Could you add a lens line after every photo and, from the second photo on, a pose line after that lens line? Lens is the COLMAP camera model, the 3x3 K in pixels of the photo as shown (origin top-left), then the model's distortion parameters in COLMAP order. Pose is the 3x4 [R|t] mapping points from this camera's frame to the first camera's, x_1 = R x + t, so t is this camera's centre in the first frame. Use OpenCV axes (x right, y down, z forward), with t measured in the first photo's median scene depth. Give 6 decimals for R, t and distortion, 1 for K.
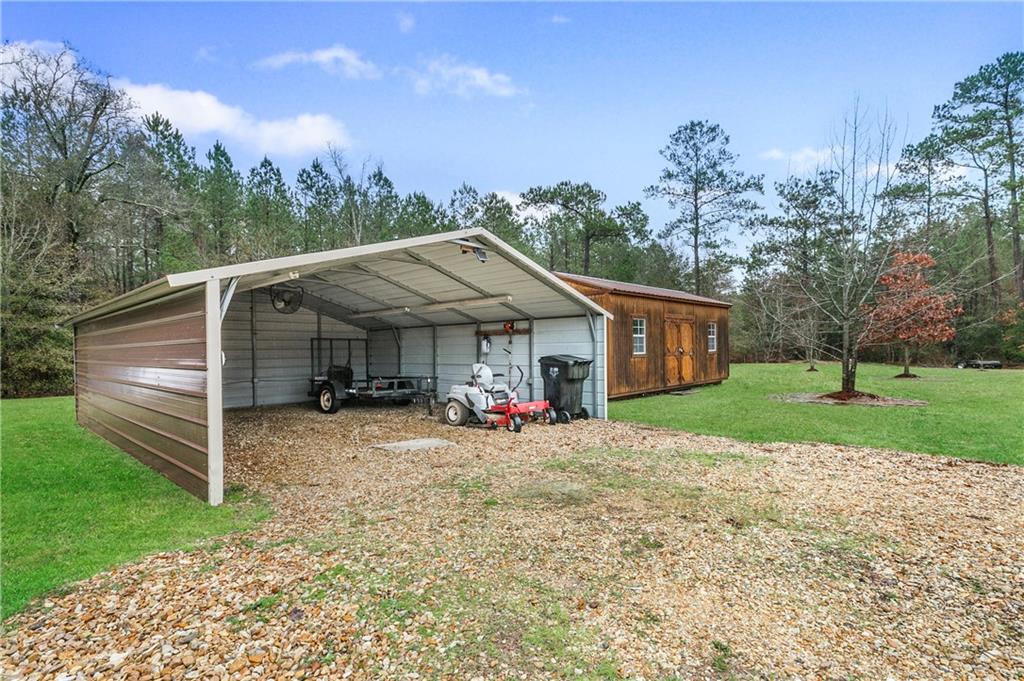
lens RADIAL K [[463.3, 0, 513.6], [0, 463.3, 339.6], [0, 0, 1]] dist [0.003042, -0.000020]
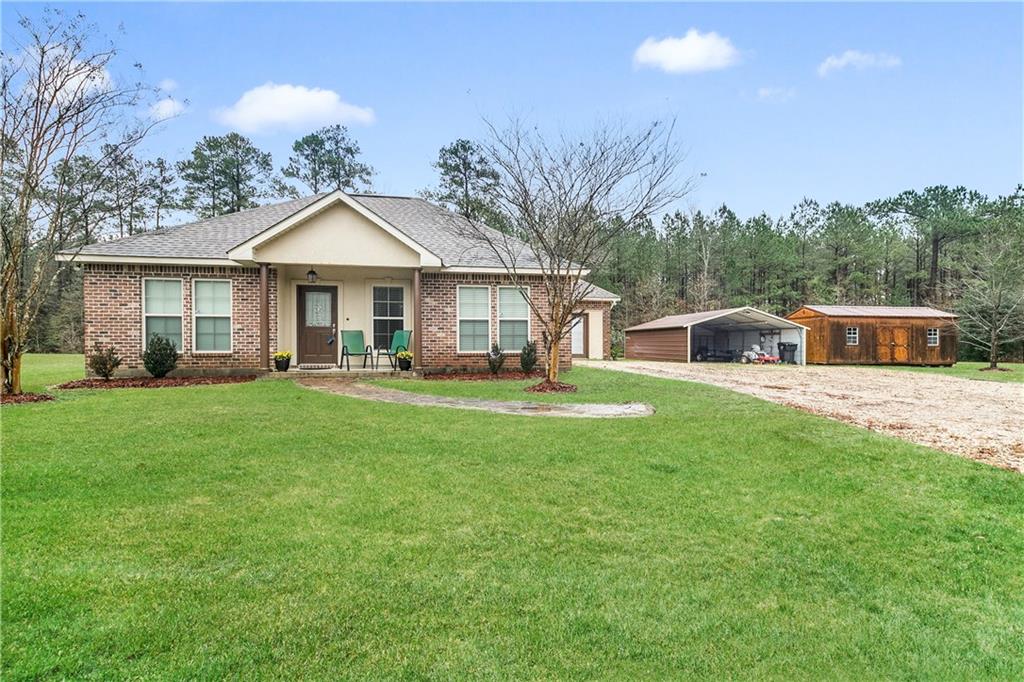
lens RADIAL K [[463.3, 0, 503.9], [0, 463.3, 353.5], [0, 0, 1]] dist [0.003042, -0.000020]
pose [[0.752875, 0.037234, -0.657109, 0.481019], [-0.012410, 0.999024, 0.042389, 0.003068], [0.658047, -0.023759, 0.752602, -1.648680]]
